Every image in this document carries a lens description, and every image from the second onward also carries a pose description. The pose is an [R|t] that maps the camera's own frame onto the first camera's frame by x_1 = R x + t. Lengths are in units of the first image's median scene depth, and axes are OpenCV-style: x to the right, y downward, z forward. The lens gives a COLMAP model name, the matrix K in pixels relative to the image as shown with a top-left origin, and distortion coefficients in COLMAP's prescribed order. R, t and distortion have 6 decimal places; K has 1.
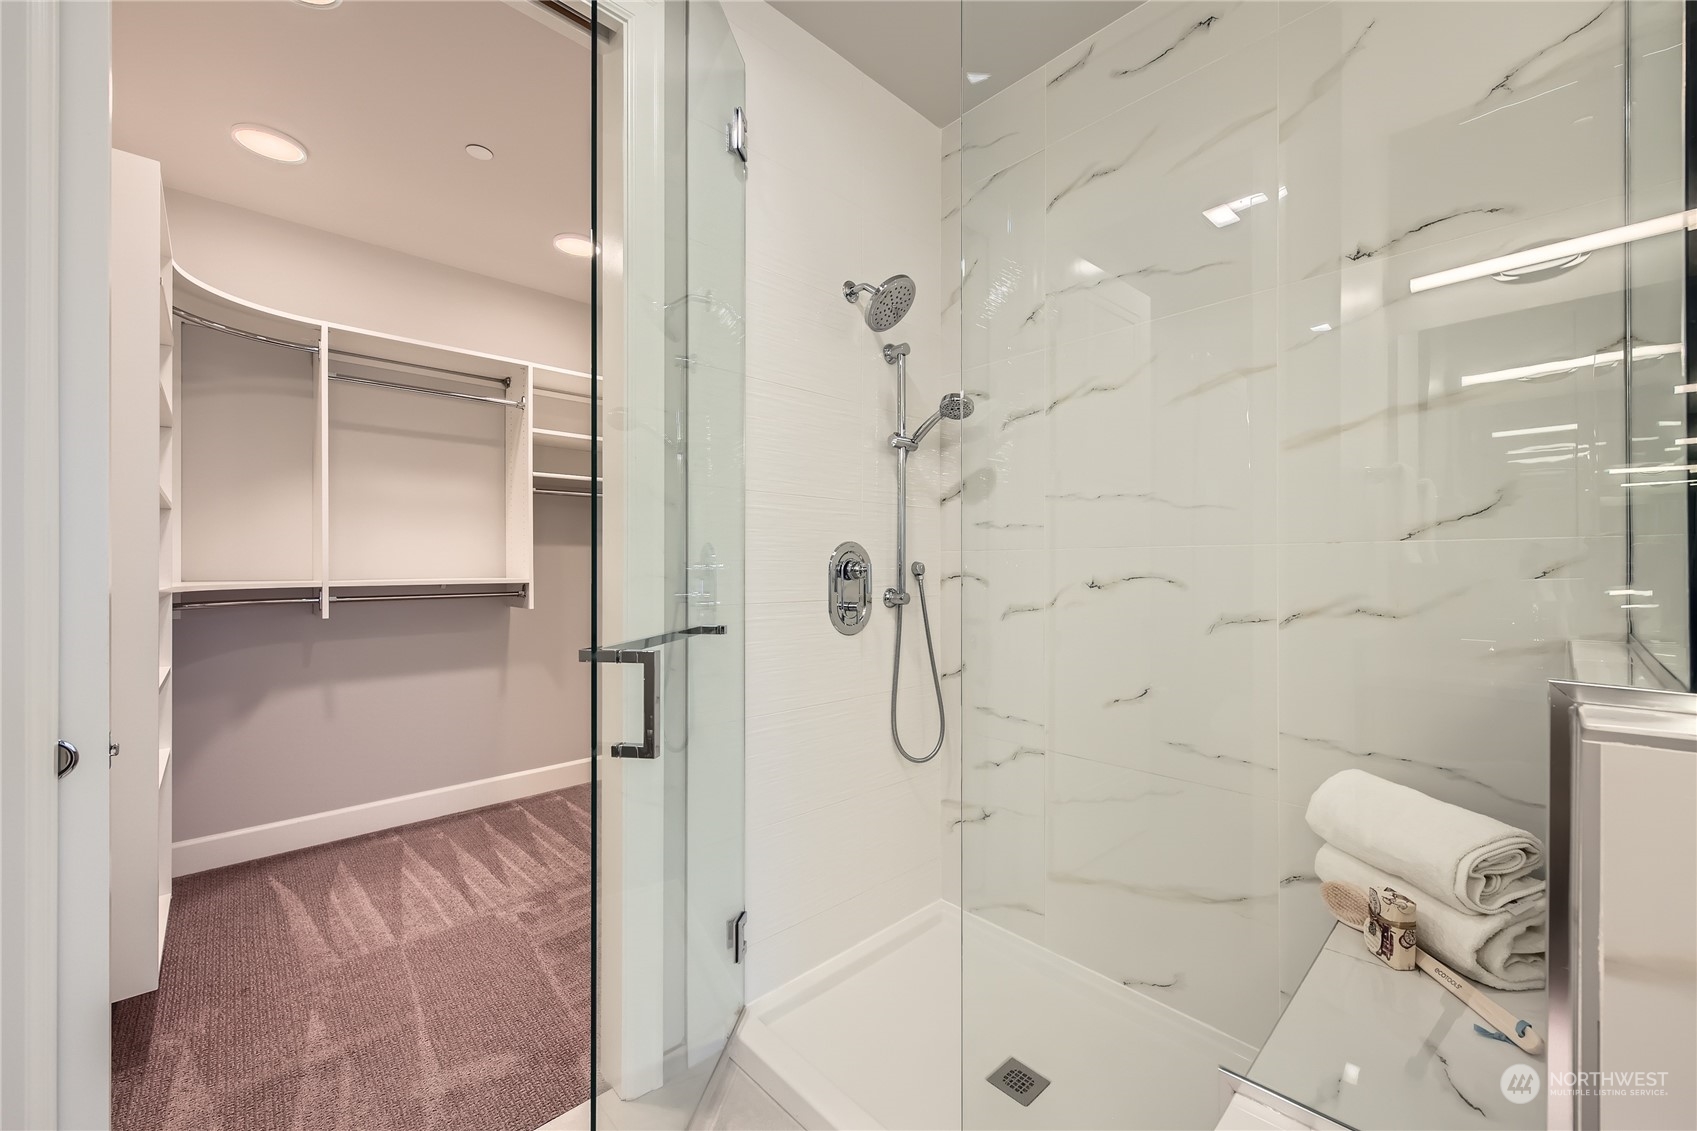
lens RADIAL K [[671.1, 0, 853.6], [0, 671.1, 568.1], [0, 0, 1]] dist [0.017615, -0.005801]
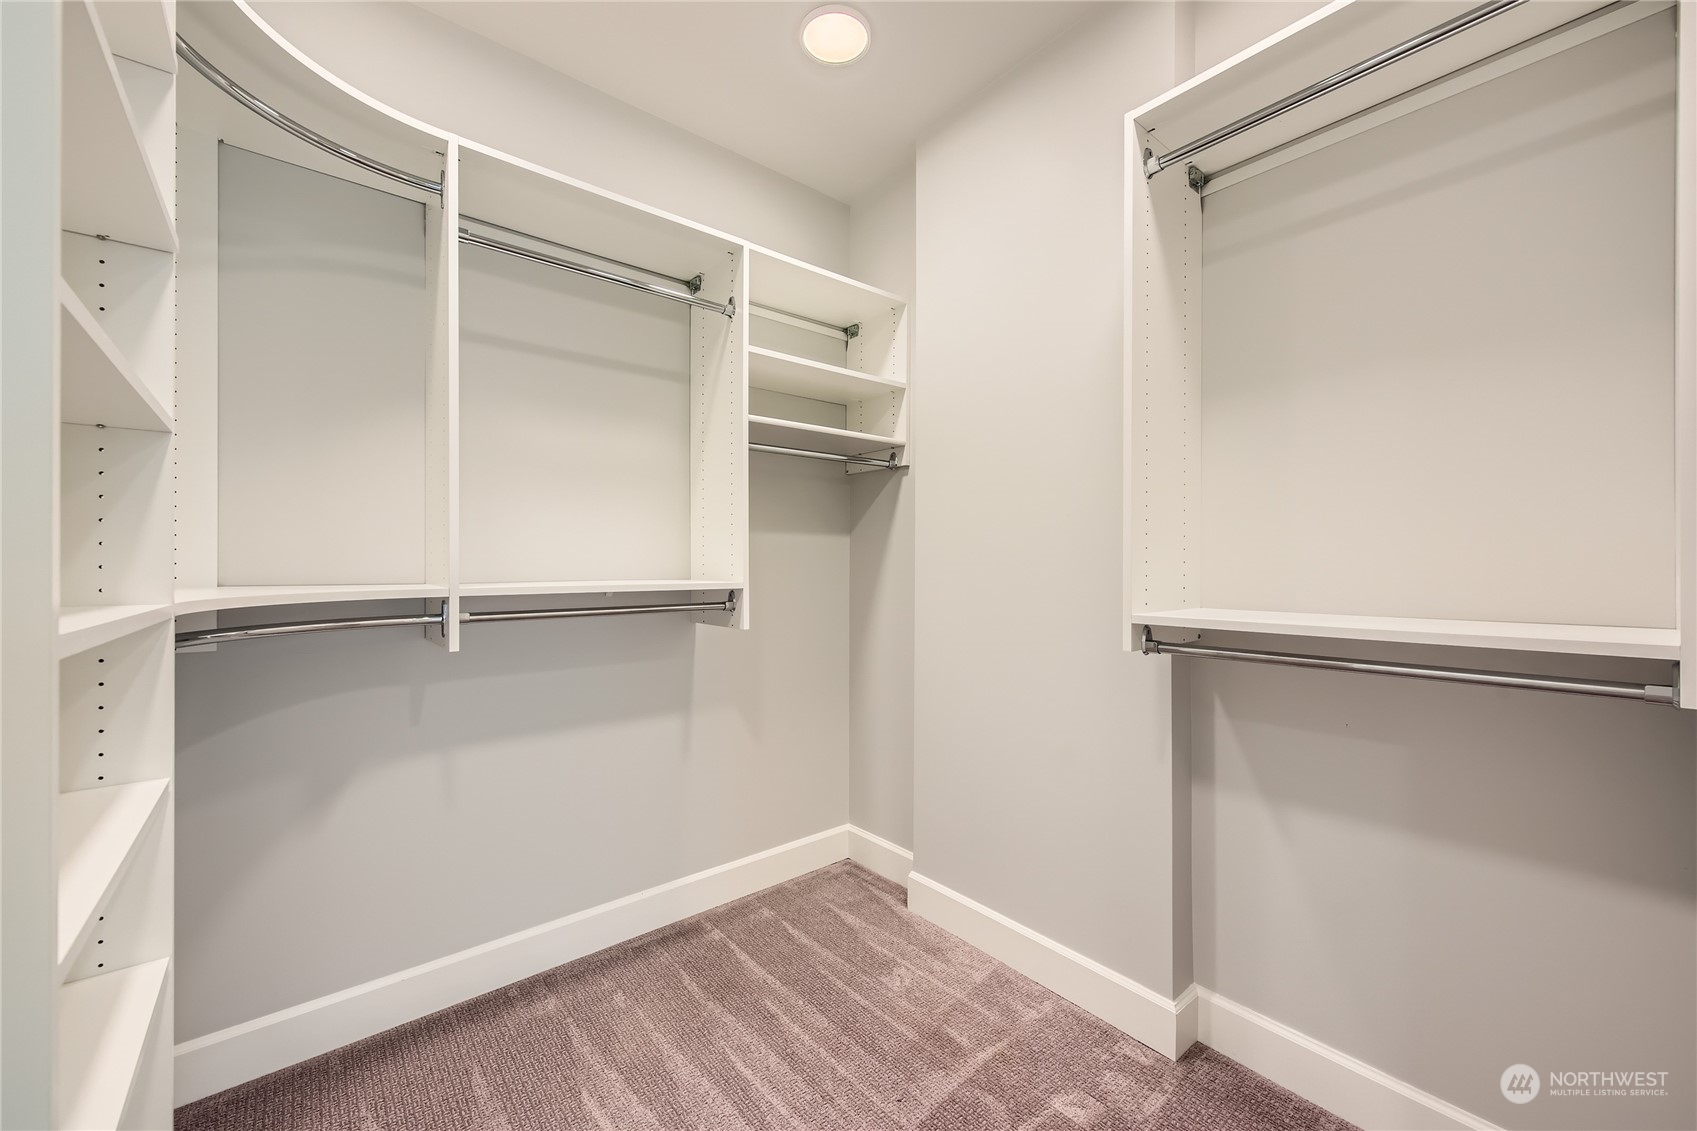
lens RADIAL K [[671.1, 0, 853.6], [0, 671.1, 568.1], [0, 0, 1]] dist [0.017615, -0.005801]
pose [[0.998093, 0.002375, -0.061682, -0.402874], [-0.002363, 0.999997, 0.000271, 0.002299], [0.061683, -0.000124, 0.998096, 0.443916]]
